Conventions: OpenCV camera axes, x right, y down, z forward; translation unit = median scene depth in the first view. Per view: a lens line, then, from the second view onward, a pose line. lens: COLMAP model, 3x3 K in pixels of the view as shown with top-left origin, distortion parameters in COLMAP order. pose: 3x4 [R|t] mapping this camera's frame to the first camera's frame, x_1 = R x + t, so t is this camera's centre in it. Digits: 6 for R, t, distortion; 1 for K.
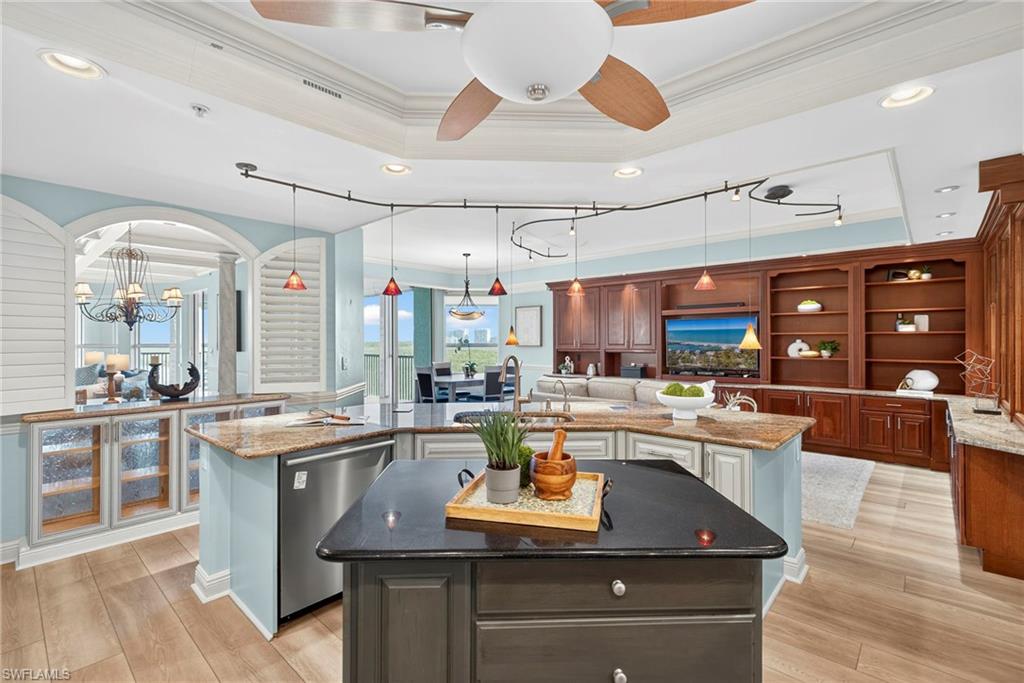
lens RADIAL K [[453.9, 0, 506.3], [0, 453.9, 333.5], [0, 0, 1]] dist [-0.001318, 0.000025]
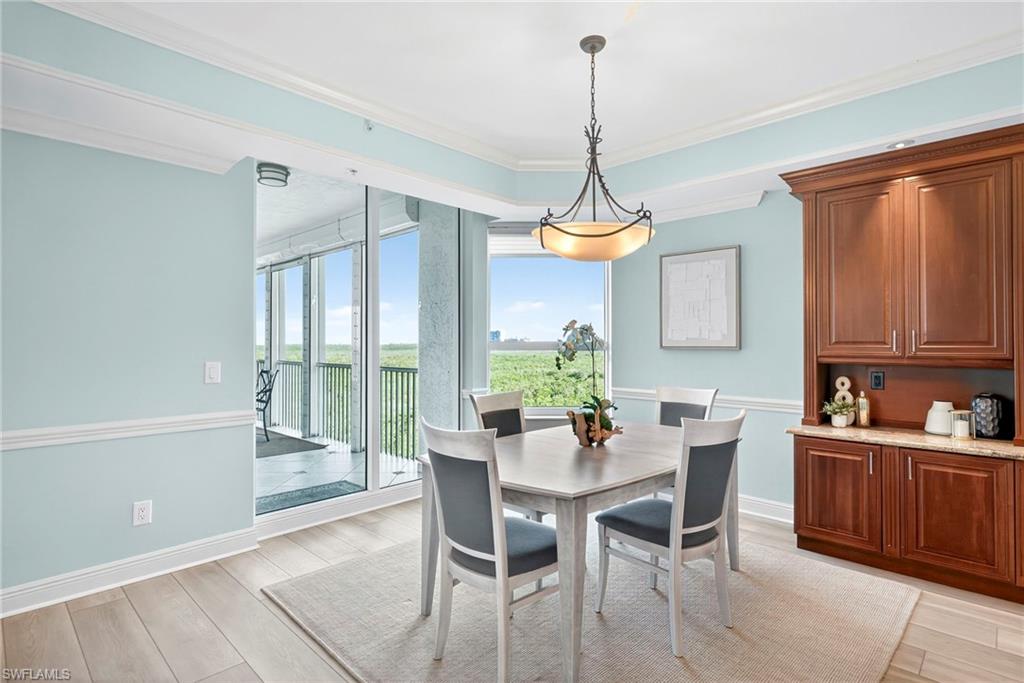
lens RADIAL K [[523.3, 0, 511.8], [0, 523.3, 341.2], [0, 0, 1]] dist [0.002693, -0.001777]
pose [[0.999690, 0.001534, -0.024852, -0.121305], [-0.001212, 0.999915, 0.012997, 0.017443], [0.024870, -0.012963, 0.999607, 0.596322]]
